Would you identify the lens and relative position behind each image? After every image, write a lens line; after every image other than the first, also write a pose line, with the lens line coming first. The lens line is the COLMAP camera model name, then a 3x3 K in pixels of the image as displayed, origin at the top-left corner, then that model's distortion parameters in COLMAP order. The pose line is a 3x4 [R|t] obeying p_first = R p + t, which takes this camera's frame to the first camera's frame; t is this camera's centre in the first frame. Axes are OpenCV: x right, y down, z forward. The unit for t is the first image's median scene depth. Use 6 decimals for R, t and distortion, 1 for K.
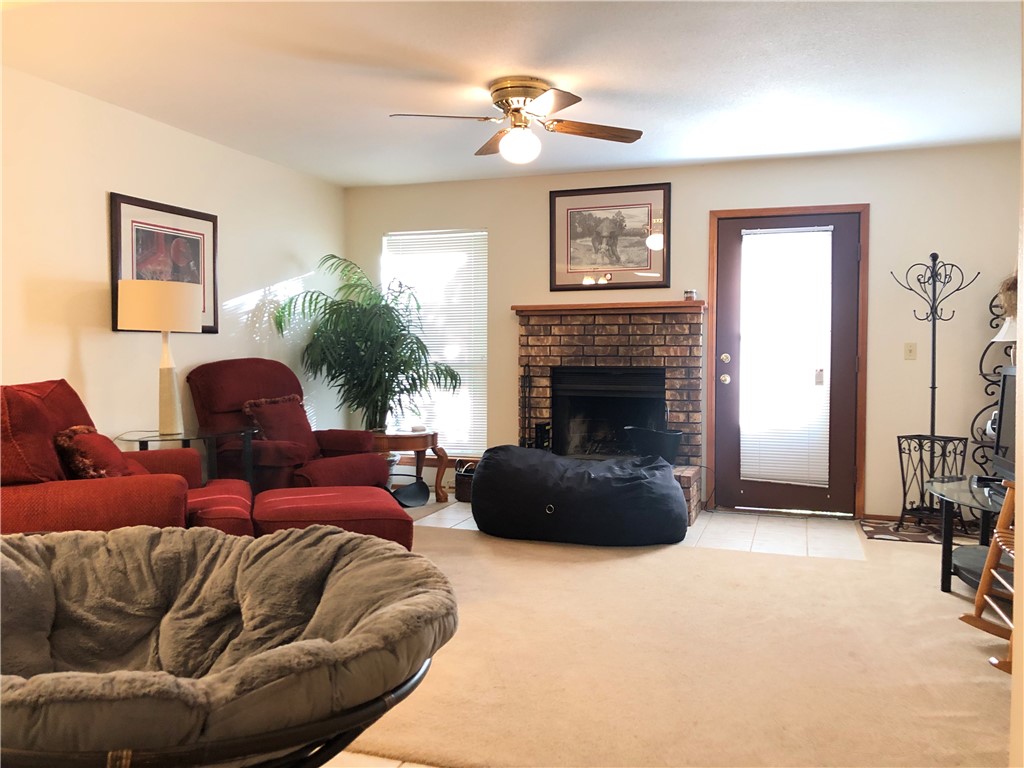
lens RADIAL K [[839.1, 0, 512.0], [0, 839.1, 379.7], [0, 0, 1]] dist [0.065363, -0.059393]
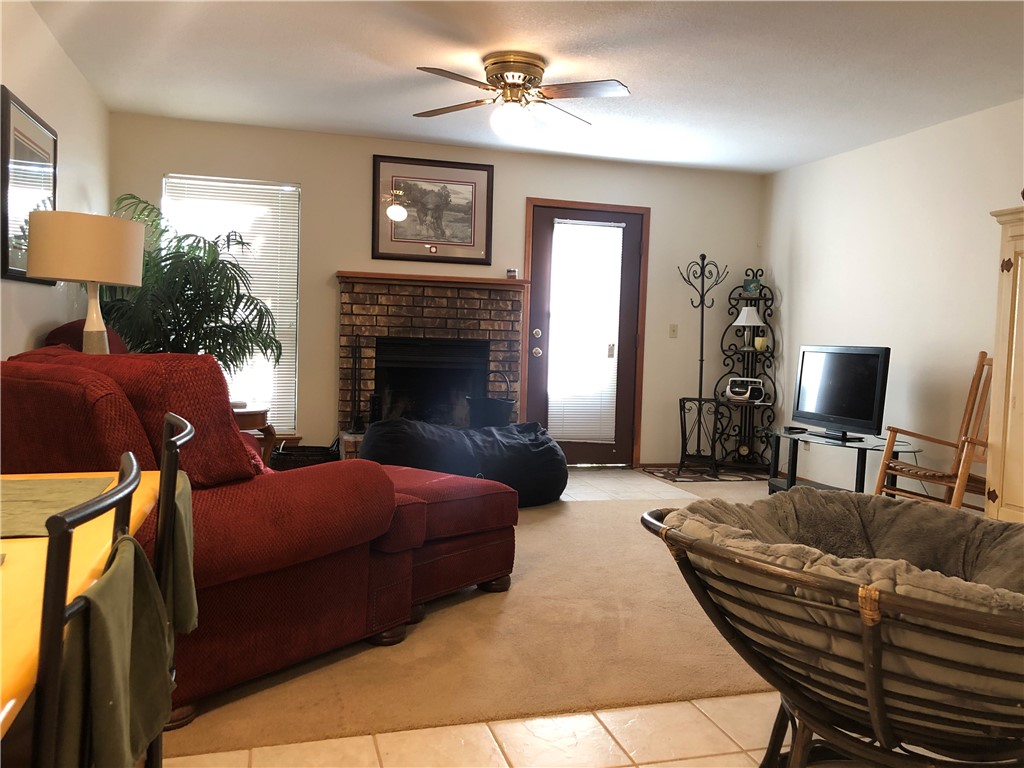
lens RADIAL K [[839.1, 0, 515.8], [0, 839.1, 377.6], [0, 0, 1]] dist [0.065363, -0.059393]
pose [[0.813658, -0.009329, 0.581270, -0.413275], [-0.012240, 0.999375, 0.033173, -0.003033], [-0.581216, -0.034106, 0.813035, 0.118217]]
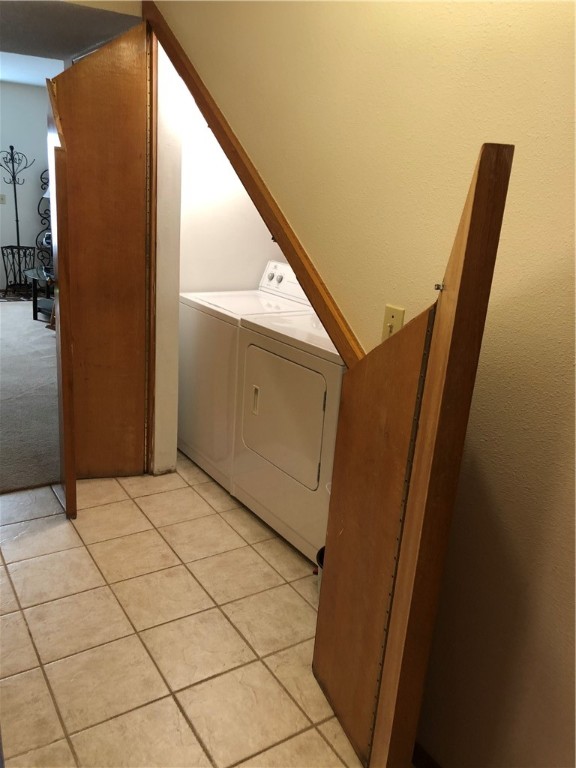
lens RADIAL K [[629.4, 0, 285.7], [0, 629.4, 375.9], [0, 0, 1]] dist [0.065363, -0.059393]
pose [[0.626754, -0.177957, 0.758625, -0.246118], [-0.040593, 0.964794, 0.259857, -0.044981], [-0.778160, -0.193661, 0.597464, -0.354556]]
